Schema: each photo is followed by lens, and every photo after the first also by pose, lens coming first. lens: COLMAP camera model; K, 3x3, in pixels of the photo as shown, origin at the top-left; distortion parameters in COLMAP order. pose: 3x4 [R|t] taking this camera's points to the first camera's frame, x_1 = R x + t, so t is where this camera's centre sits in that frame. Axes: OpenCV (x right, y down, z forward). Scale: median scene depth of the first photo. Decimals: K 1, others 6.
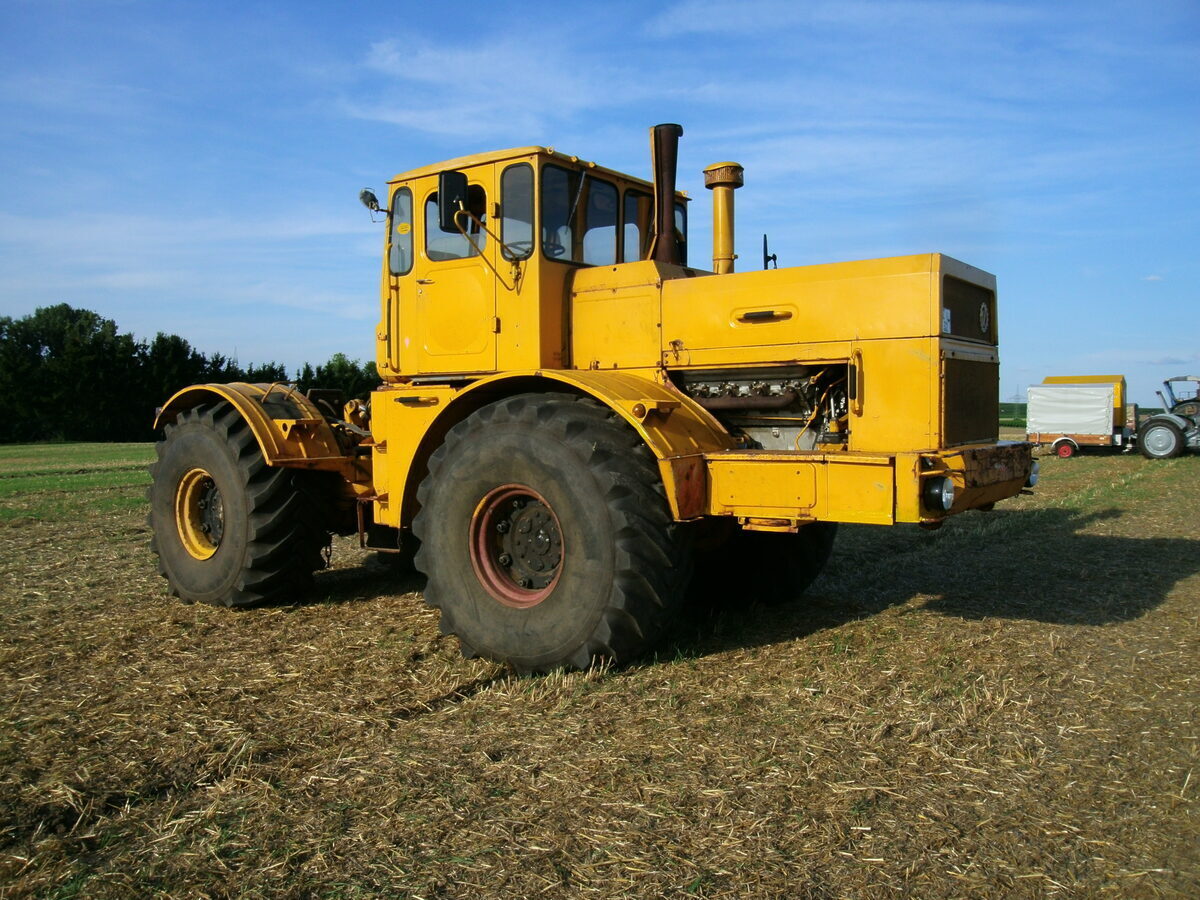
lens RADIAL K [[986.7, 0, 600.0], [0, 986.7, 450.0], [0, 0, 1]] dist [-0.004976, -0.001207]
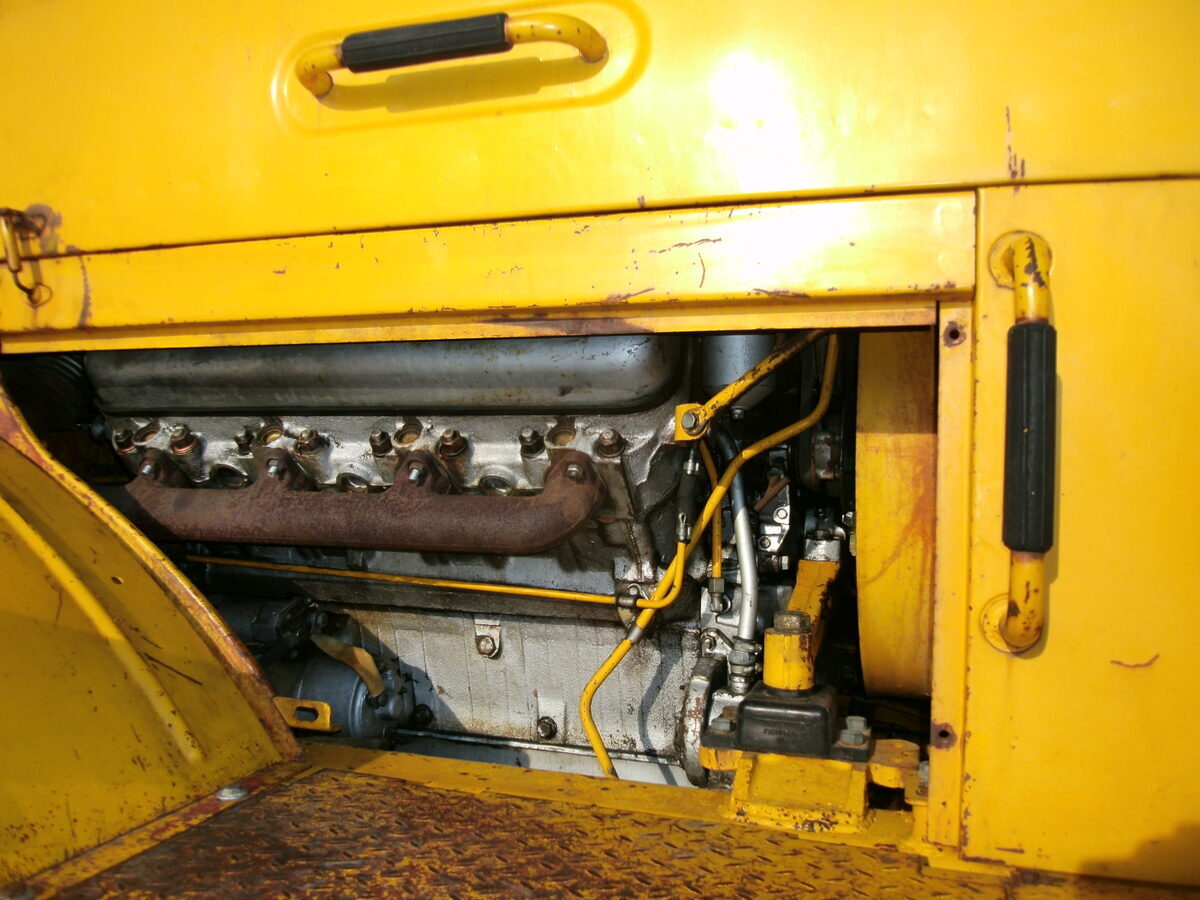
lens RADIAL K [[986.7, 0, 600.0], [0, 986.7, 450.0], [0, 0, 1]] dist [-0.004976, -0.001207]
pose [[0.952739, 0.036602, 0.301578, 0.134284], [-0.018437, 0.997852, -0.062863, -0.050602], [-0.303231, 0.054332, 0.951367, 0.787127]]
